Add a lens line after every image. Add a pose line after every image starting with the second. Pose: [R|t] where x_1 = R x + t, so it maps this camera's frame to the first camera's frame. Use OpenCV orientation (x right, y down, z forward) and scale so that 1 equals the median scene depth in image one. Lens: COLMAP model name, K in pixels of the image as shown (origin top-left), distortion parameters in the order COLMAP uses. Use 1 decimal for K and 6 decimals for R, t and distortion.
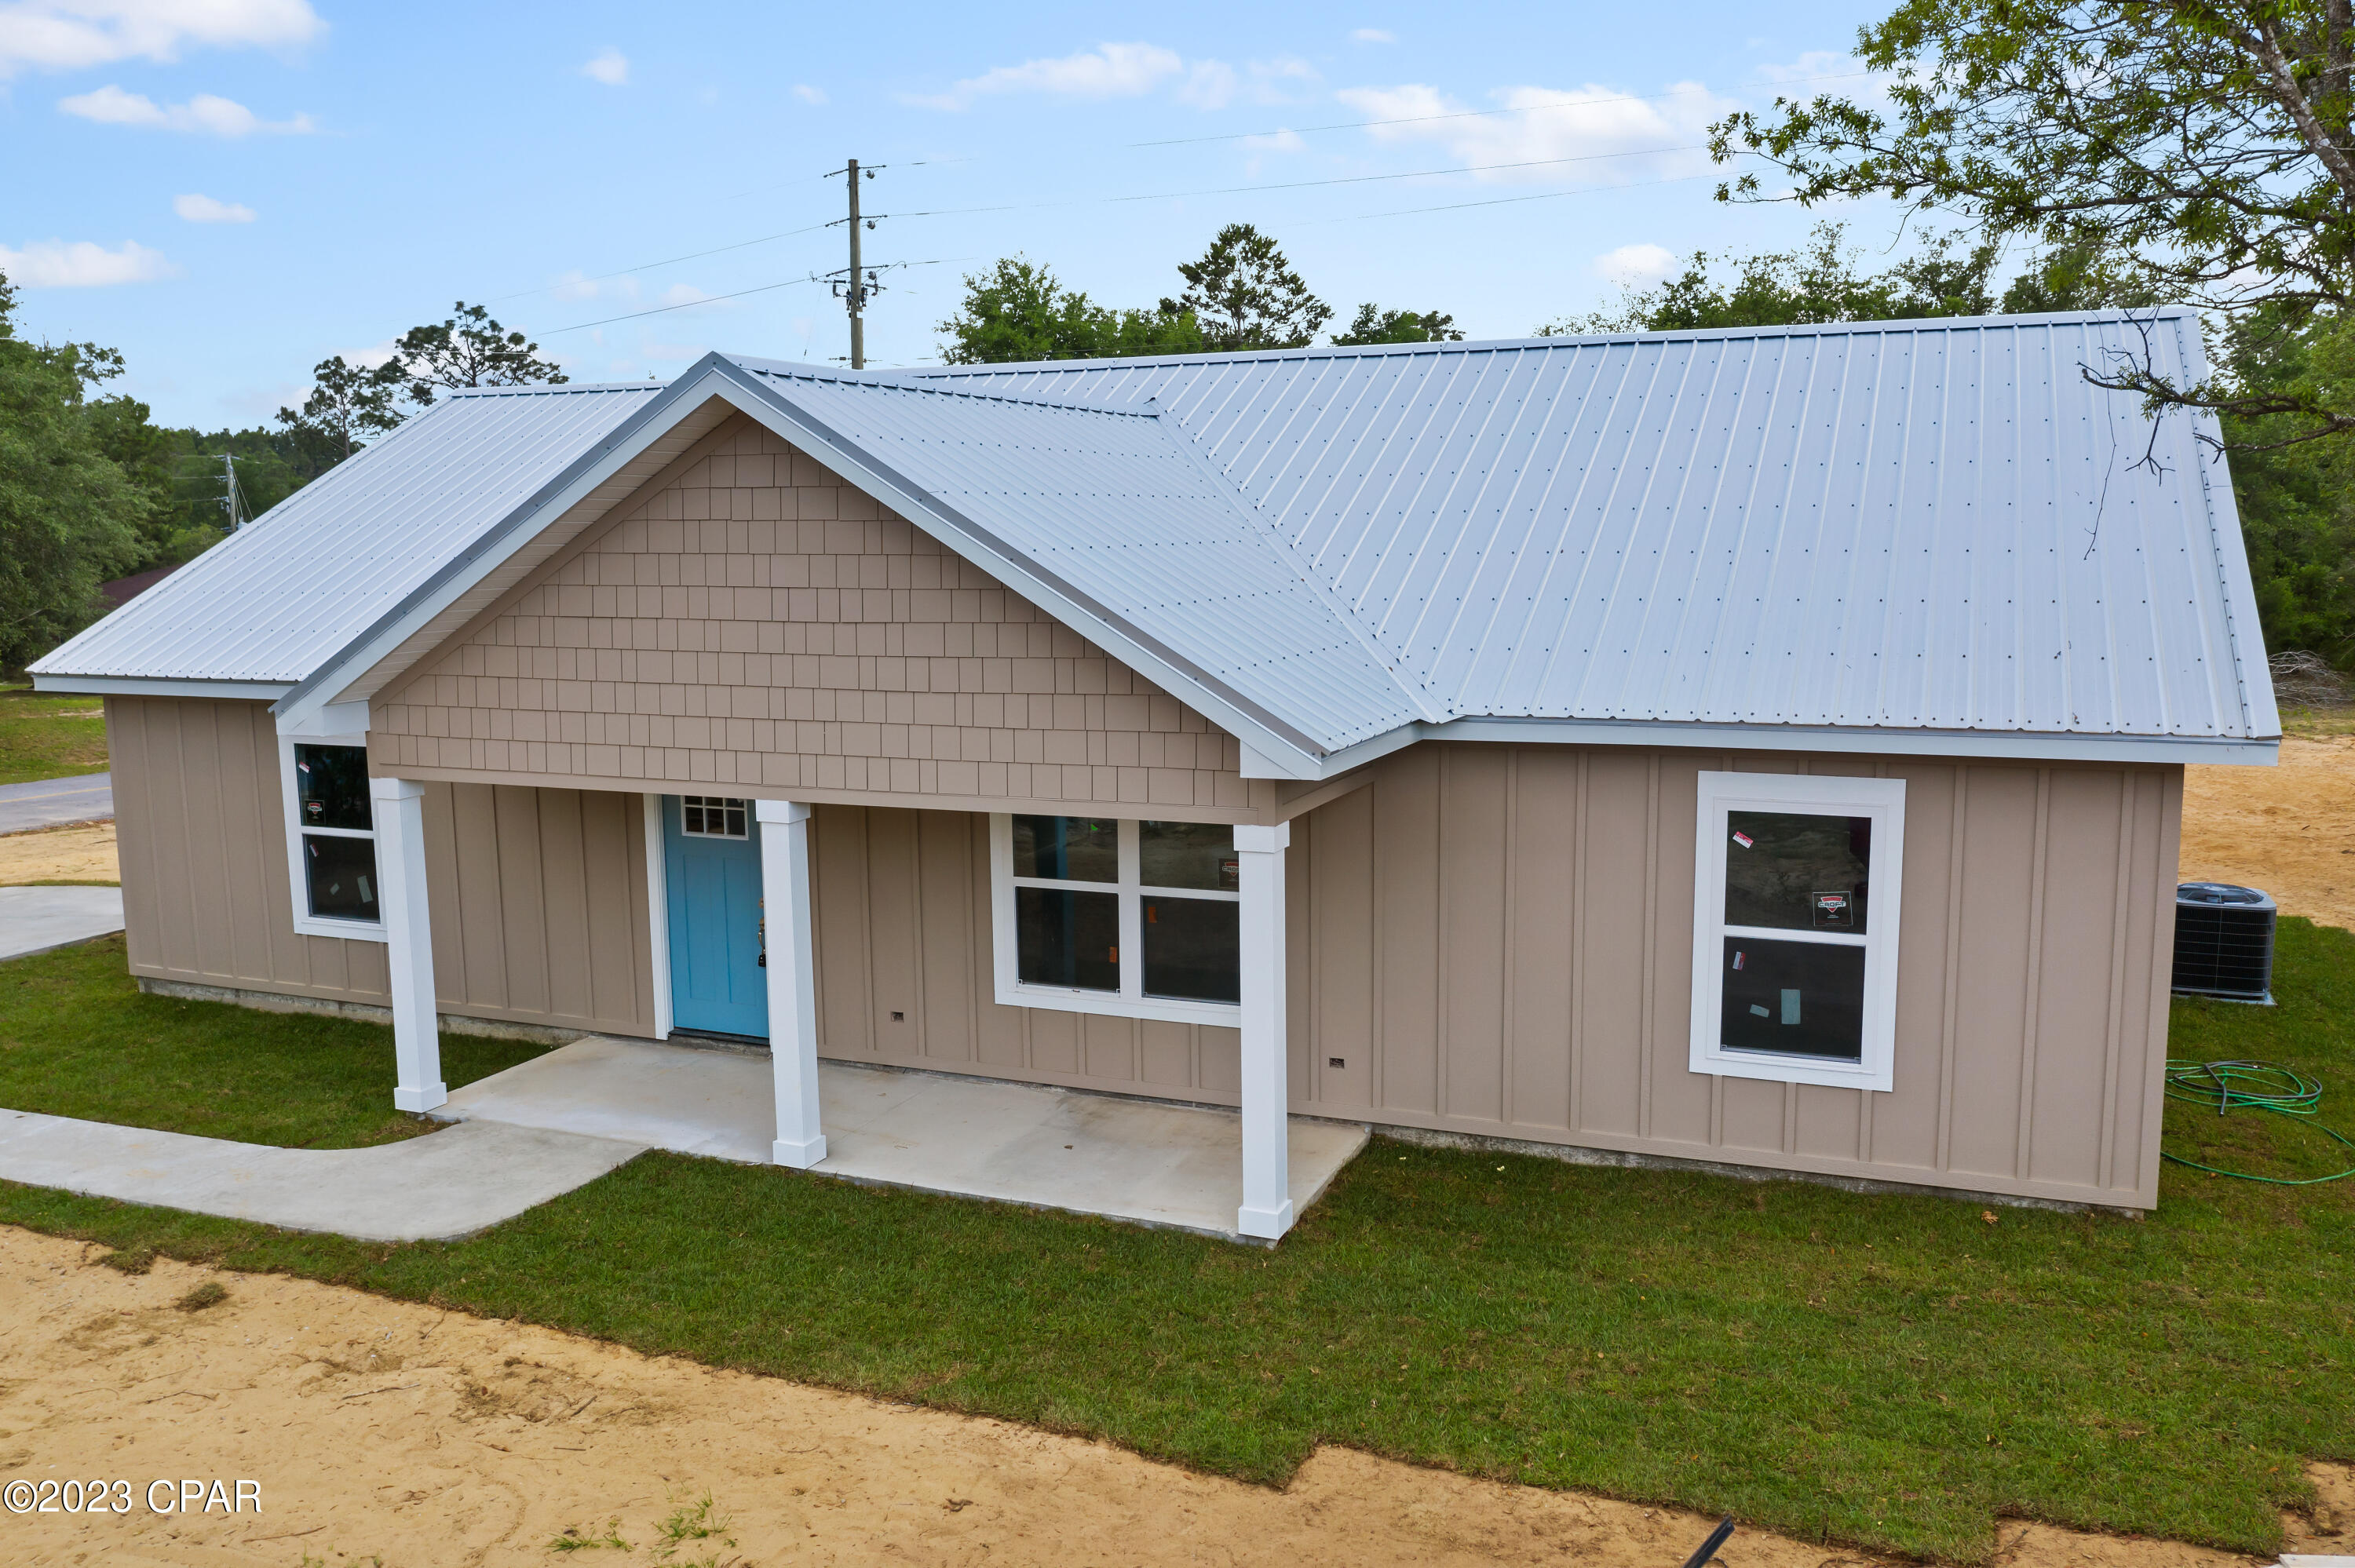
lens RADIAL K [[1880.7, 0, 1177.6], [0, 1880.7, 775.2], [0, 0, 1]] dist [-0.015946, -0.009522]
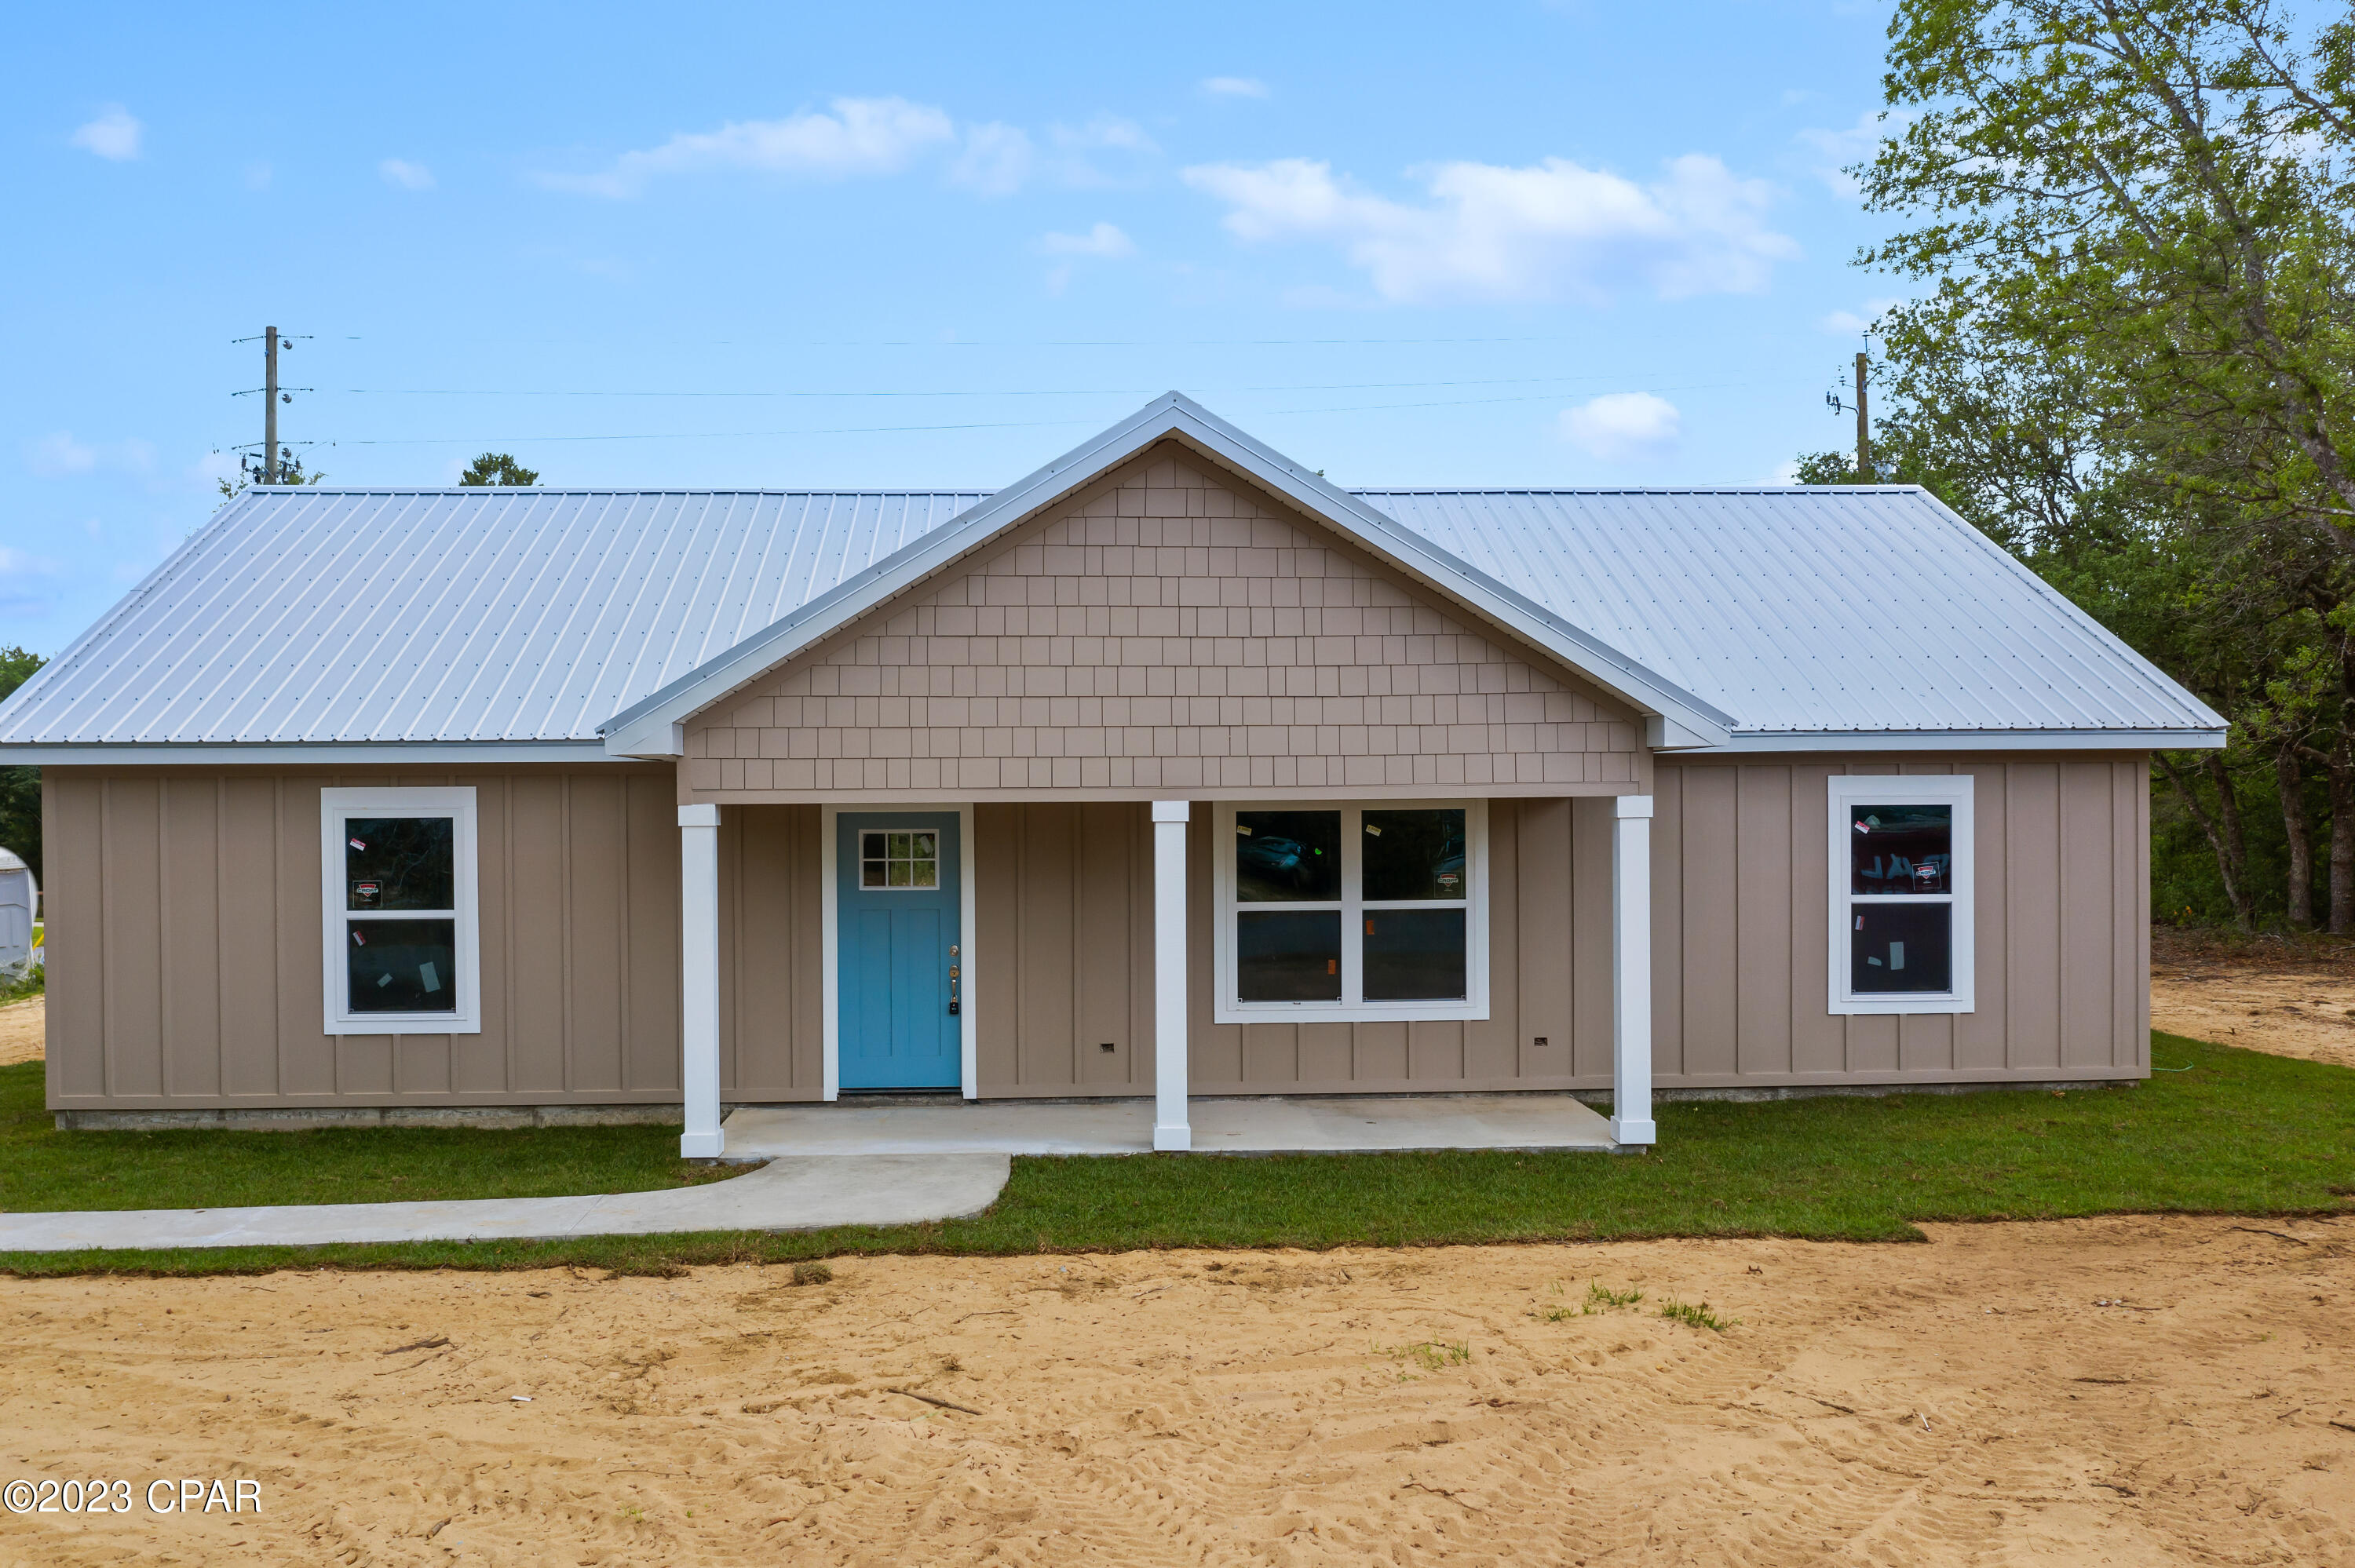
lens RADIAL K [[1880.7, 0, 1316.5], [0, 1880.7, 753.9], [0, 0, 1]] dist [-0.015946, -0.009522]
pose [[0.903296, 0.004346, 0.428995, -0.591664], [0.055483, 0.990368, -0.126858, 0.126096], [-0.425415, 0.138393, 0.894354, -0.015227]]
